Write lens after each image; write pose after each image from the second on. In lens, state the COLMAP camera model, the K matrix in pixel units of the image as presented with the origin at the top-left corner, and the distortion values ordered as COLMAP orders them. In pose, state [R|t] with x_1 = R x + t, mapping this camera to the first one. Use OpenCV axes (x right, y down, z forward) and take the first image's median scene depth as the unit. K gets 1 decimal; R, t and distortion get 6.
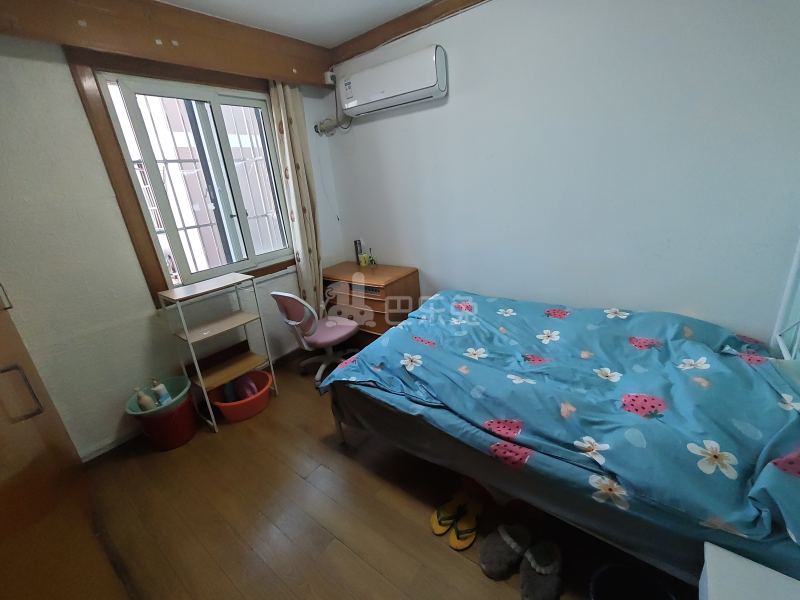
lens RADIAL K [[339.7, 0, 400.0], [0, 339.7, 300.0], [0, 0, 1]] dist [-0.001091, -0.000123]
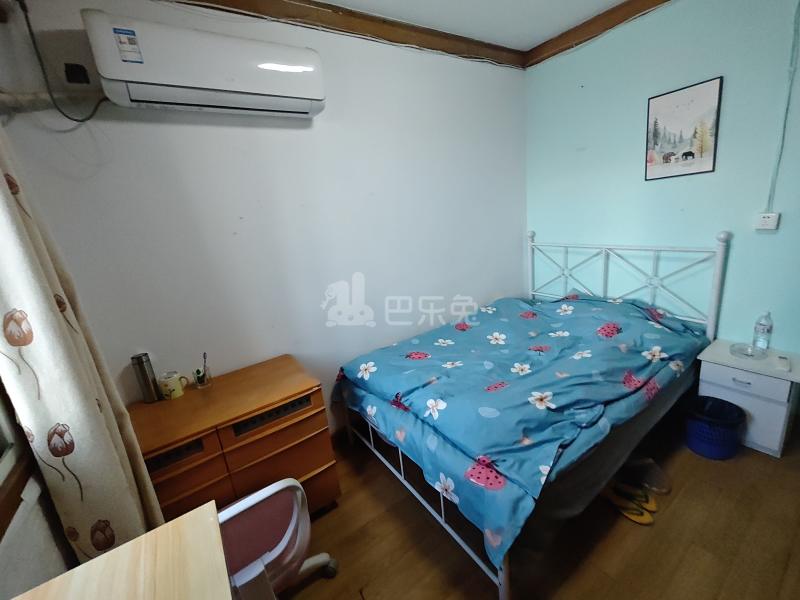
lens RADIAL K [[347.2, 0, 400.0], [0, 347.2, 300.0], [0, 0, 1]] dist [0.002293, 0.000210]
pose [[0.297604, -0.190060, 0.935580, -0.851427], [0.395592, 0.916442, 0.060336, -0.247126], [-0.868872, 0.352151, 0.347923, 0.929927]]
